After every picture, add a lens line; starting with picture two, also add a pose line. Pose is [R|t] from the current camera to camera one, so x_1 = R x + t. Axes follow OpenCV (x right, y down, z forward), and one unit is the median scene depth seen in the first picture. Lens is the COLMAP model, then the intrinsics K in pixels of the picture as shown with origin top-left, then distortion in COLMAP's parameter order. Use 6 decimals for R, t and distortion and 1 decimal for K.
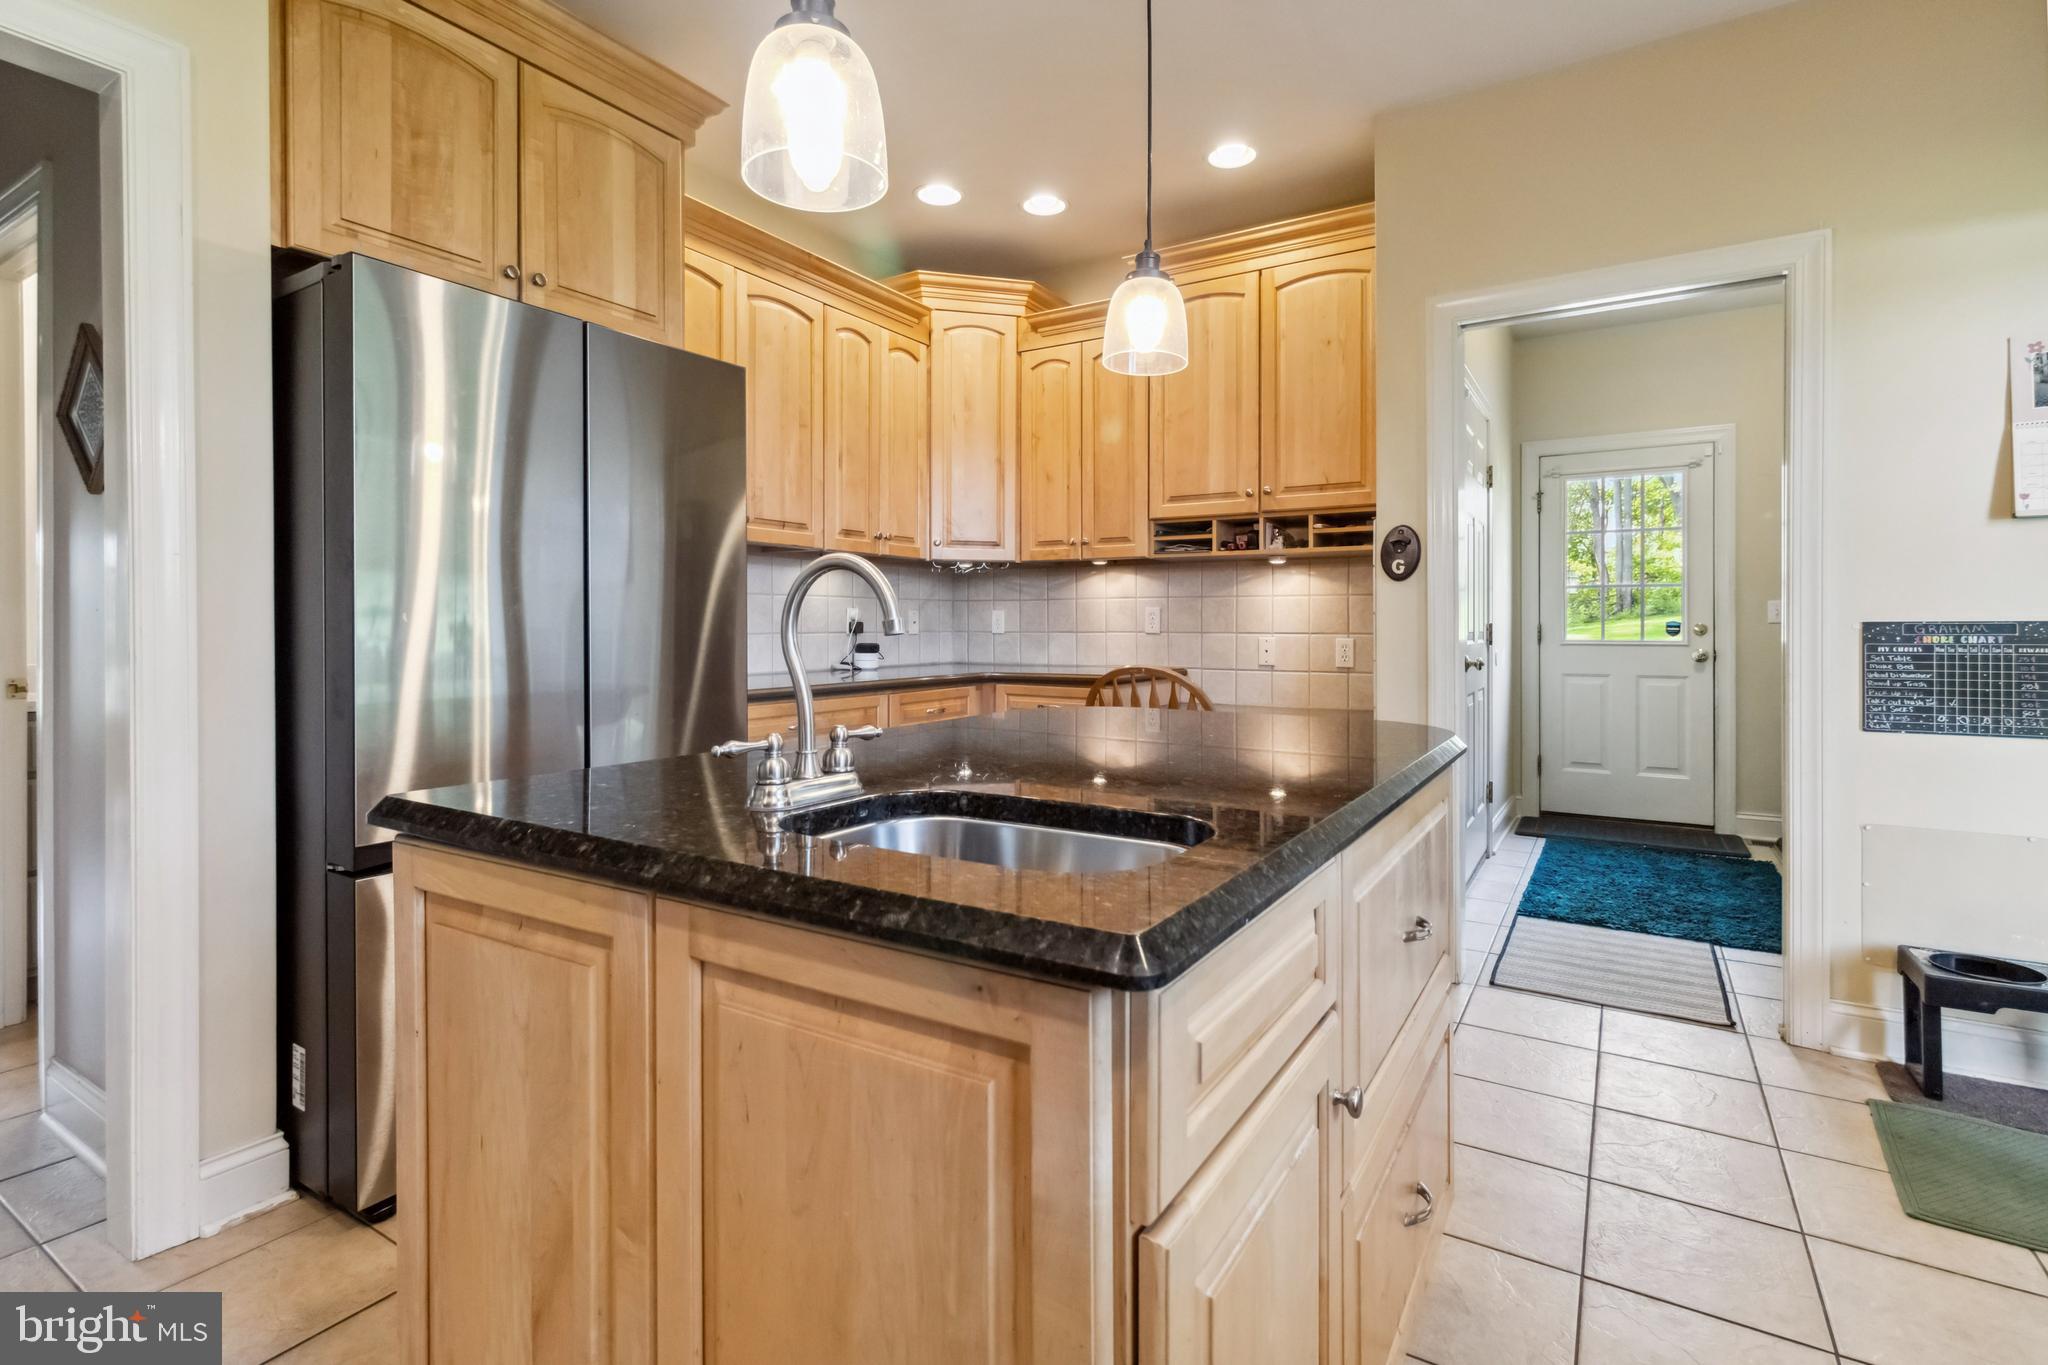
lens RADIAL K [[962.9, 0, 1032.1], [0, 962.9, 626.8], [0, 0, 1]] dist [-0.002798, 0.001895]
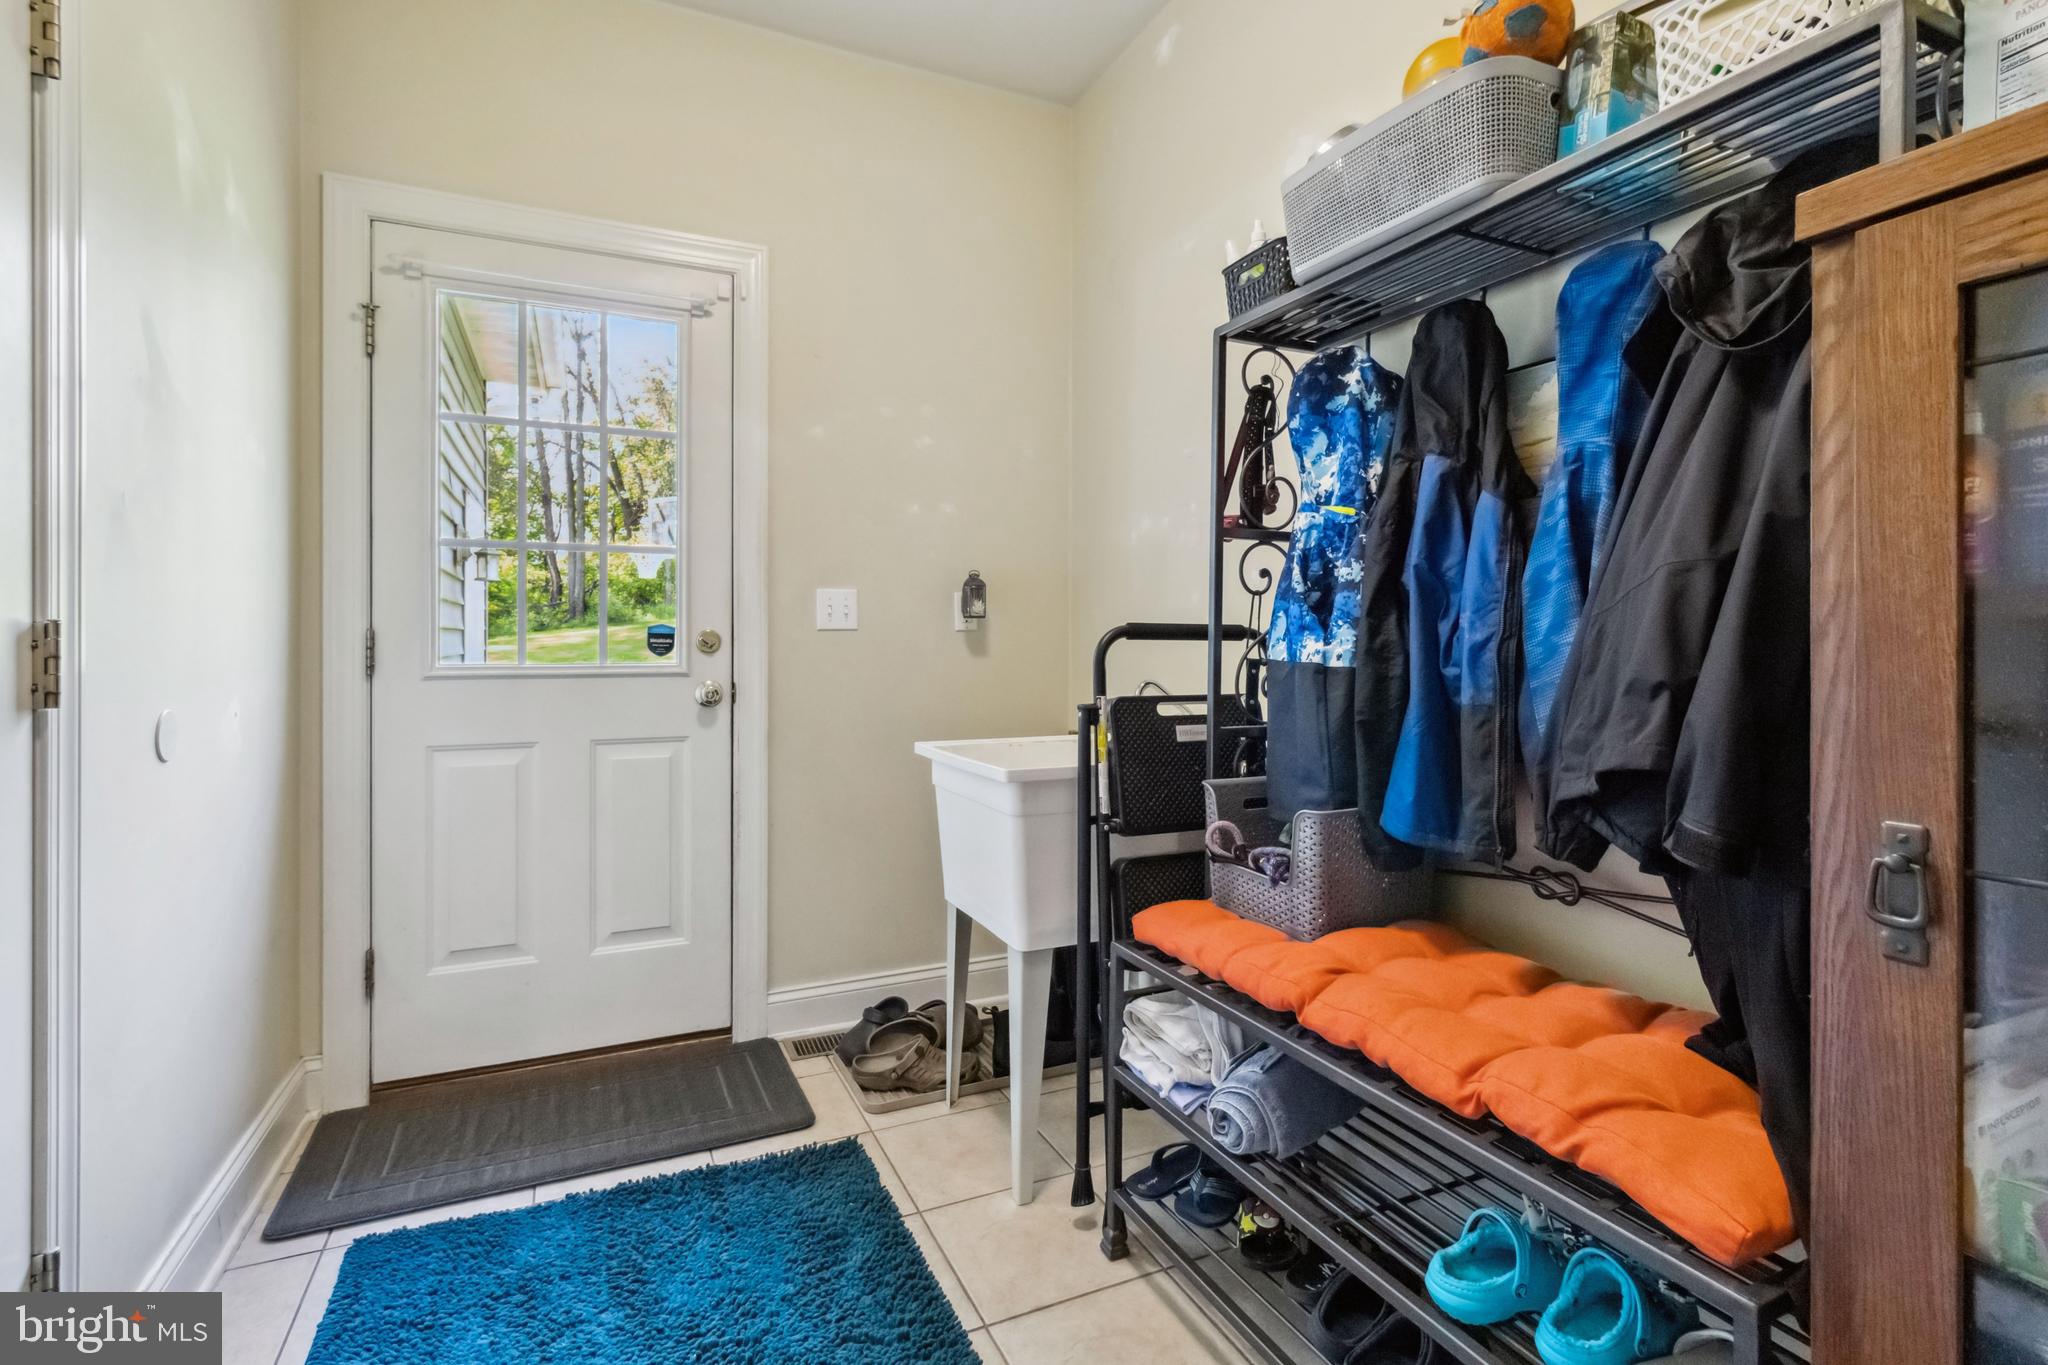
lens RADIAL K [[962.9, 0, 1016.4], [0, 962.9, 636.7], [0, 0, 1]] dist [-0.002798, 0.001895]
pose [[0.556983, -0.000481, 0.830524, 0.371365], [-0.000669, 0.999999, 0.001028, -0.000324], [-0.830524, -0.001128, 0.556982, 0.592545]]
